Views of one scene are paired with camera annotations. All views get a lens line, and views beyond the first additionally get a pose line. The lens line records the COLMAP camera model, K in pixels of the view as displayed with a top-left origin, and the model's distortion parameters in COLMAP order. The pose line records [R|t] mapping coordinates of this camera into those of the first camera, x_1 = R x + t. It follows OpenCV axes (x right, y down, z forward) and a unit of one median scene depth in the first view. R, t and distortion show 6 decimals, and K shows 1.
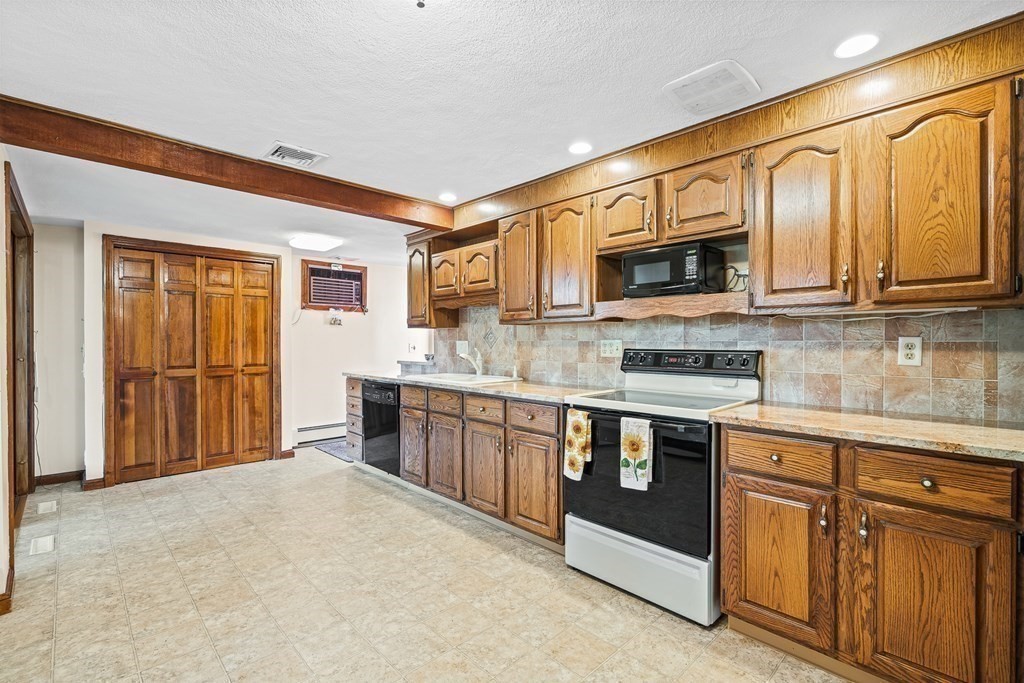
lens RADIAL K [[462.8, 0, 510.4], [0, 462.8, 342.8], [0, 0, 1]] dist [-0.003601, 0.001297]
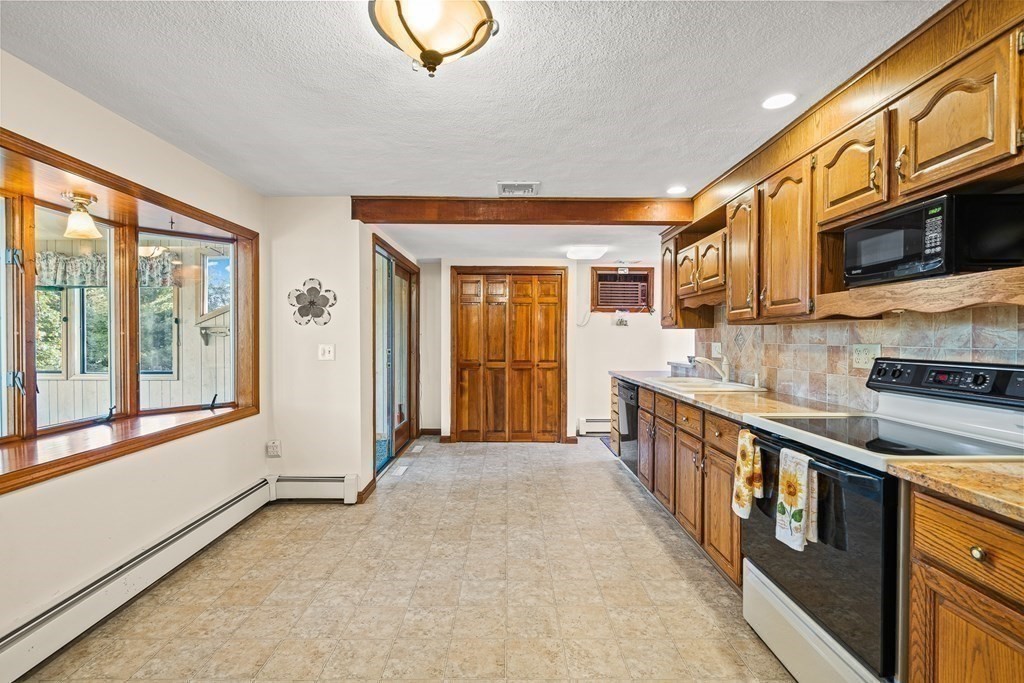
lens RADIAL K [[467.2, 0, 509.7], [0, 467.2, 342.9], [0, 0, 1]] dist [0.000224, 0.001205]
pose [[0.724397, 0.009274, -0.689321, 0.266180], [-0.005304, 0.999955, 0.007879, -0.009751], [0.689363, -0.002051, 0.724413, 0.078264]]
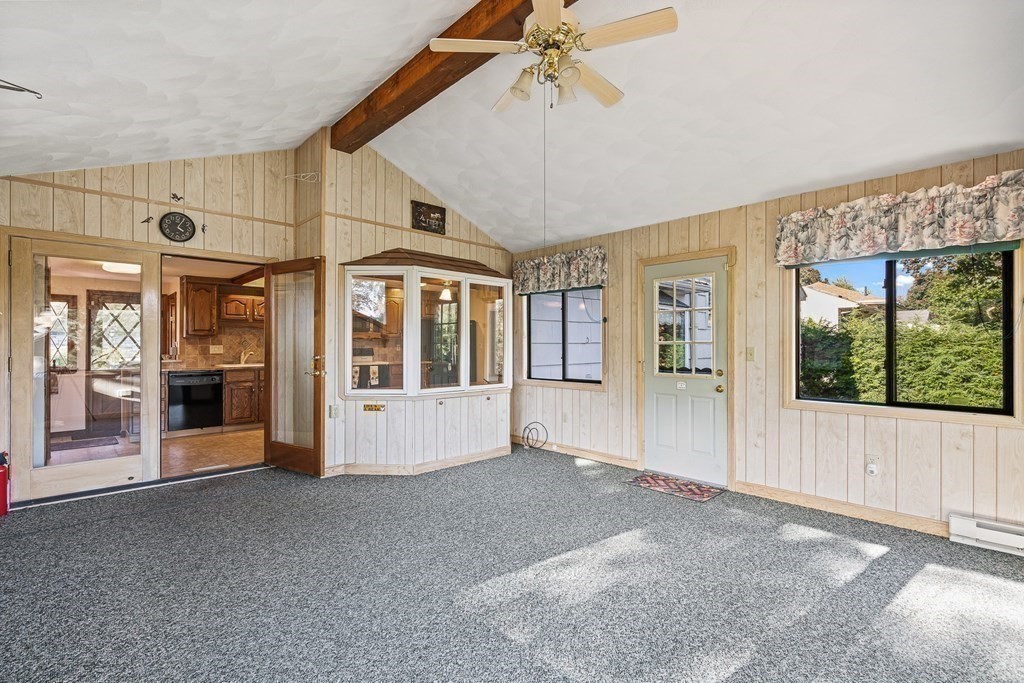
lens RADIAL K [[462.8, 0, 510.4], [0, 462.8, 342.8], [0, 0, 1]] dist [-0.003601, 0.001297]
pose [[-0.003080, 0.002621, 0.999992, -2.031042], [0.005940, 0.999979, -0.002603, -0.004744], [-0.999978, 0.005932, -0.003096, -0.057476]]
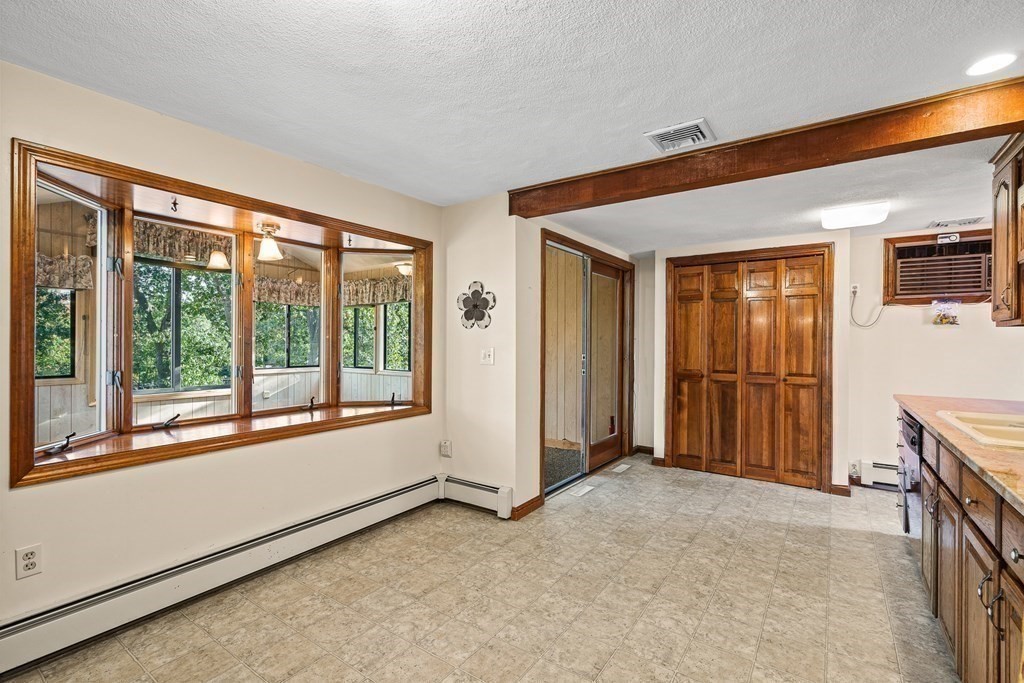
lens RADIAL K [[462.8, 0, 510.4], [0, 462.8, 342.8], [0, 0, 1]] dist [-0.003601, 0.001297]
pose [[0.192701, 0.000295, -0.981257, 0.247945], [-0.009732, 0.999951, -0.001611, -0.006884], [0.981209, 0.009860, 0.192694, 0.383810]]
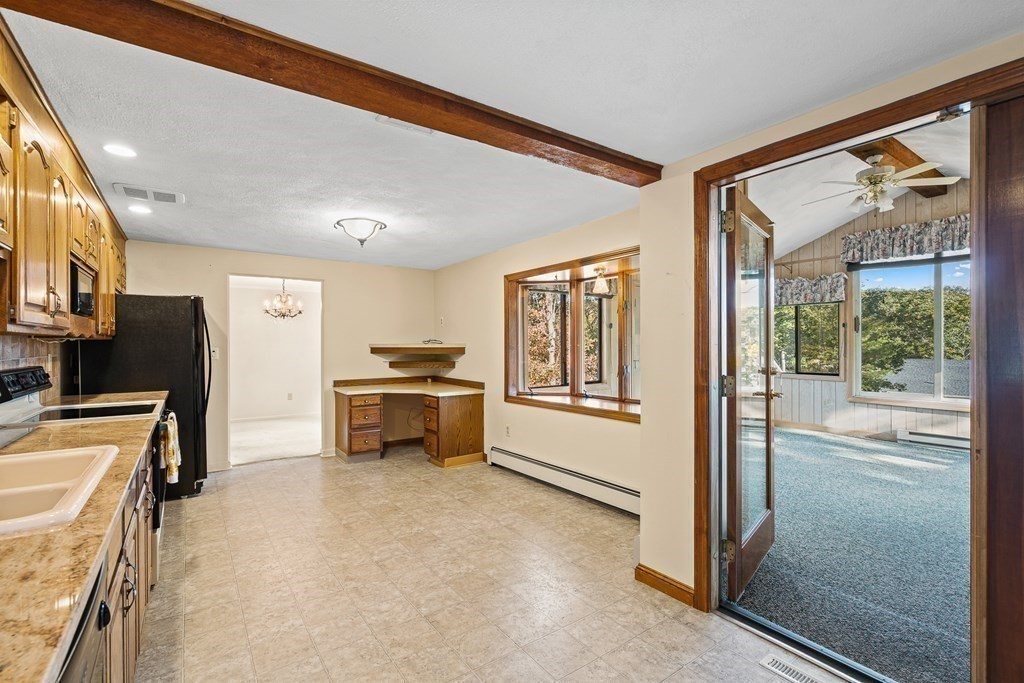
lens RADIAL K [[462.8, 0, 510.4], [0, 462.8, 342.8], [0, 0, 1]] dist [-0.003601, 0.001297]
pose [[-0.988095, 0.005319, 0.153755, -0.539812], [0.005893, 0.999977, 0.003279, -0.025338], [-0.153734, 0.004146, -0.988104, 1.280383]]
